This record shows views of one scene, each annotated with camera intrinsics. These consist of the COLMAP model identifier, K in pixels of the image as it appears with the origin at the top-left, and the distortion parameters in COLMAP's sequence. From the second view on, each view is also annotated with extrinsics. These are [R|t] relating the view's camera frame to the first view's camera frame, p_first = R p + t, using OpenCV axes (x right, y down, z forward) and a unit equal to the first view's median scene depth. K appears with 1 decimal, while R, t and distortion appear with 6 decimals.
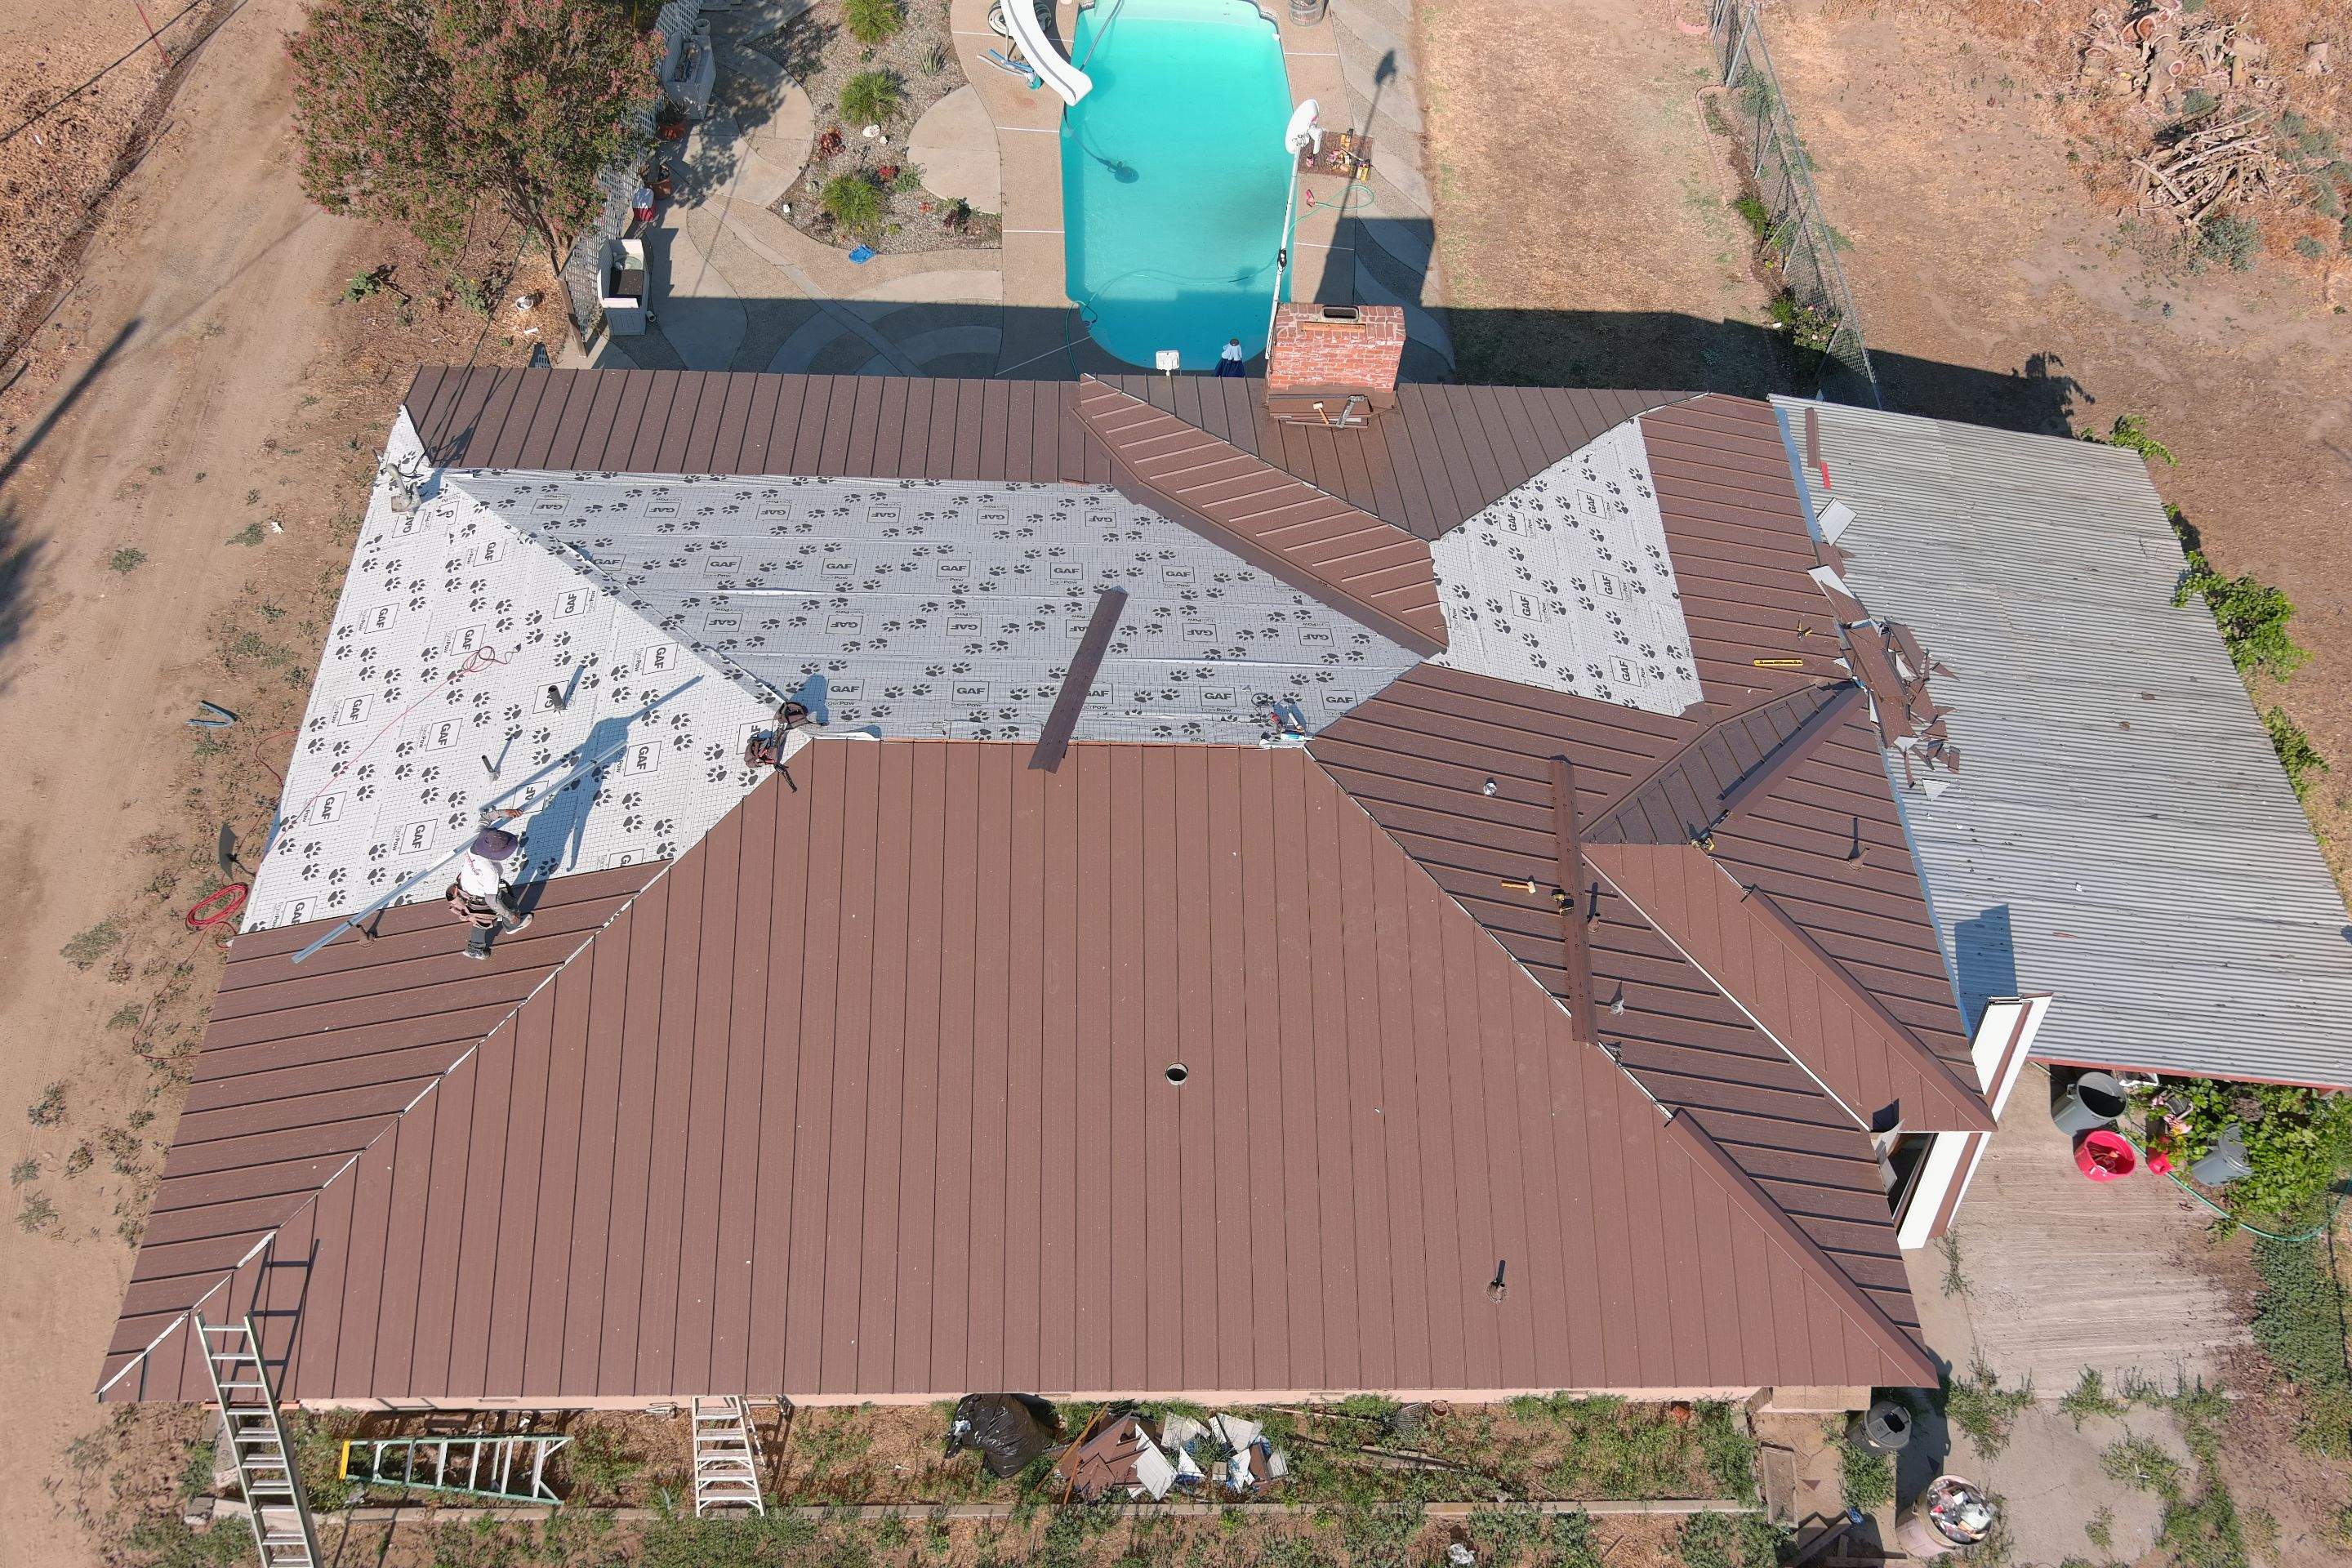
lens RADIAL K [[1841.9, 0, 1170.6], [0, 1841.9, 788.3], [0, 0, 1]] dist [0.008422, 0.014458]
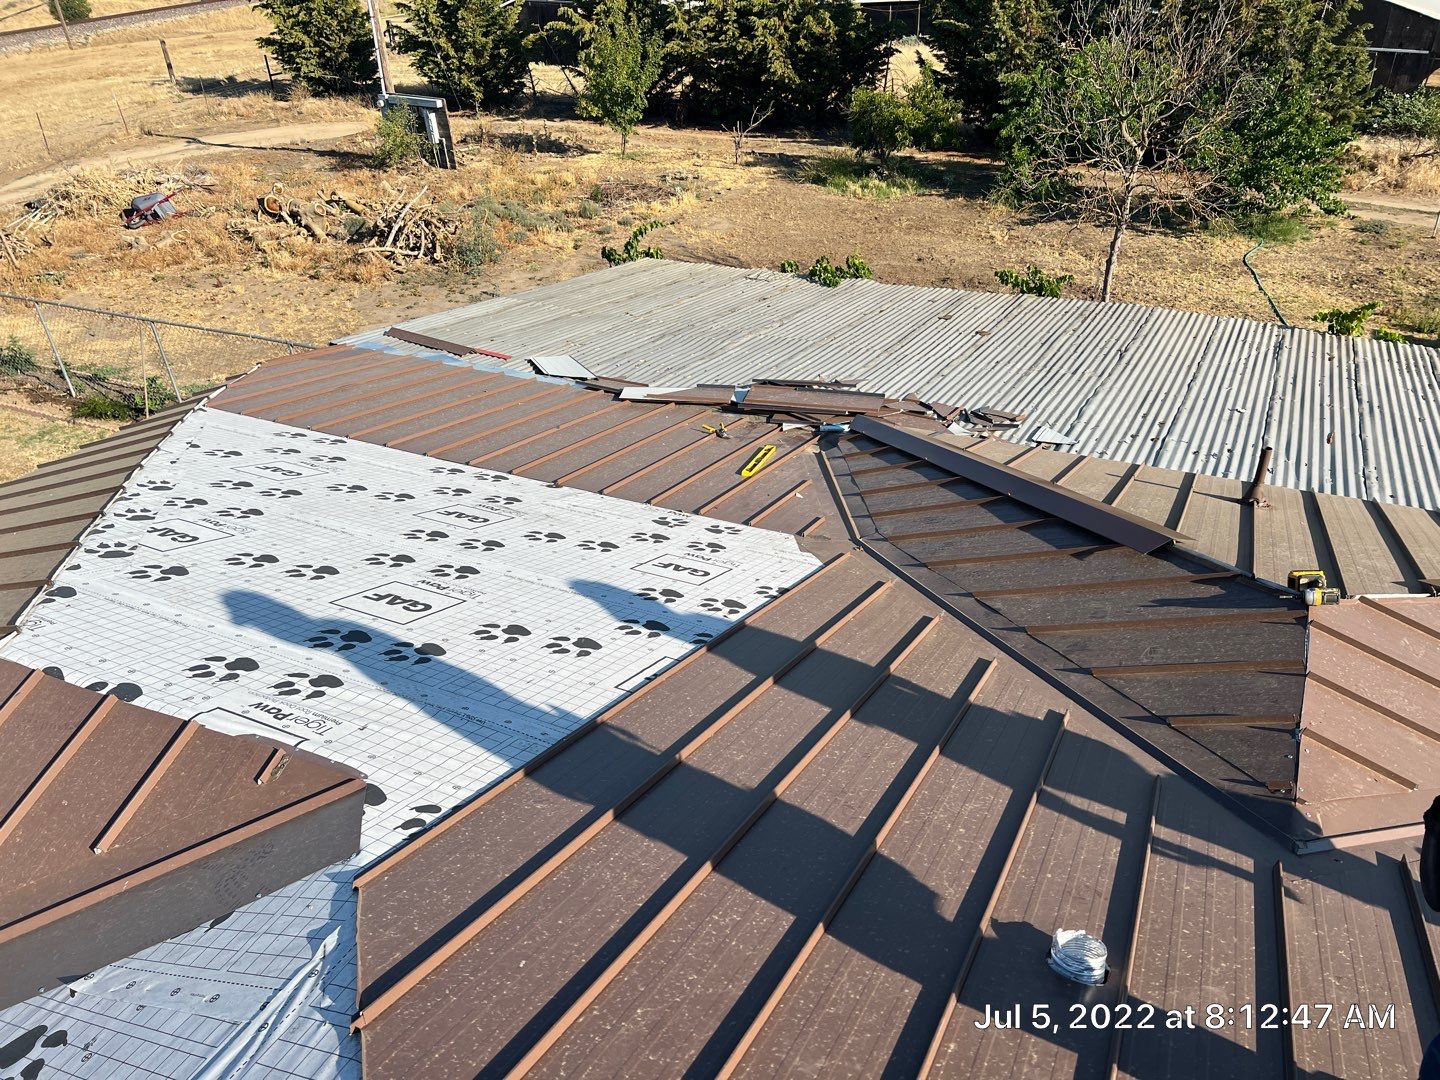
lens RADIAL K [[1090.8, 0, 720.5], [0, 1090.8, 543.2], [0, 0, 1]] dist [0.037263, -0.039616]
pose [[0.462579, -0.532525, 0.708828, 0.080325], [0.776172, 0.629630, -0.033502, -0.051429], [-0.428459, 0.565670, 0.704585, 0.807872]]
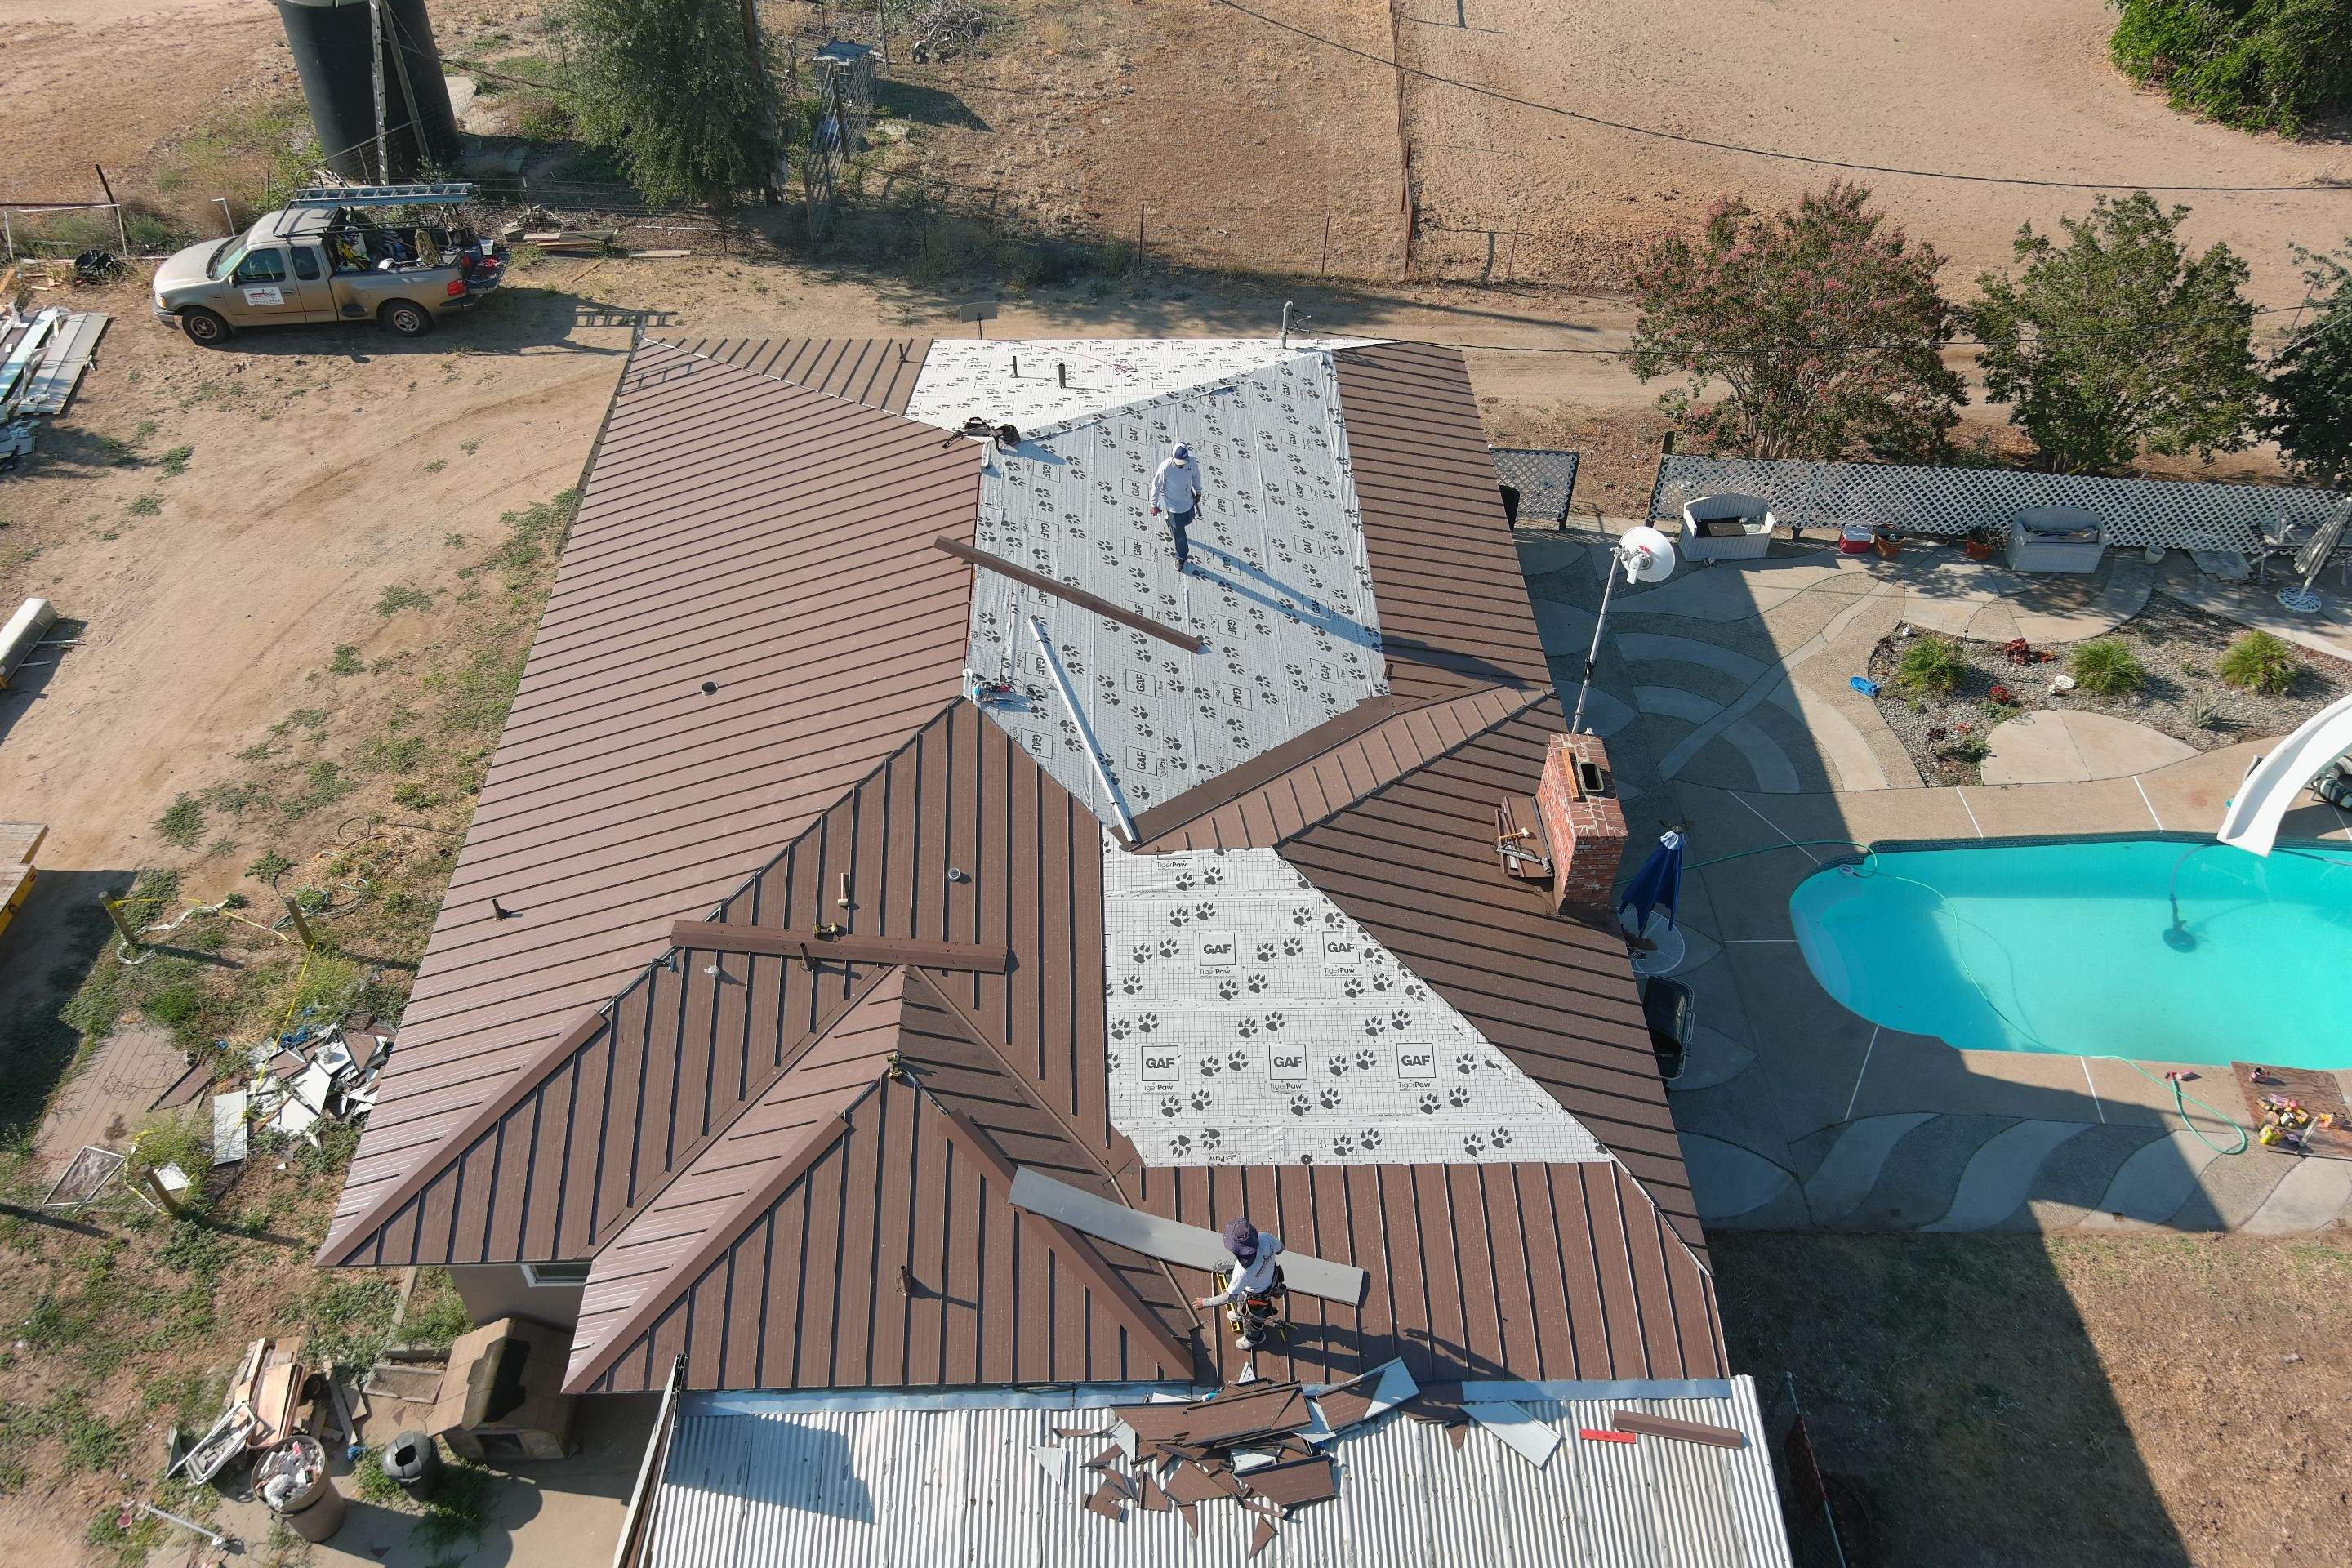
lens RADIAL K [[1841.9, 0, 1177.2], [0, 1841.9, 787.0], [0, 0, 1]] dist [0.008422, 0.014458]
pose [[-0.004770, 0.646642, -0.762779, 0.812634], [-0.834114, 0.418164, 0.359712, -0.431222], [0.551571, 0.637960, 0.537379, 0.444787]]
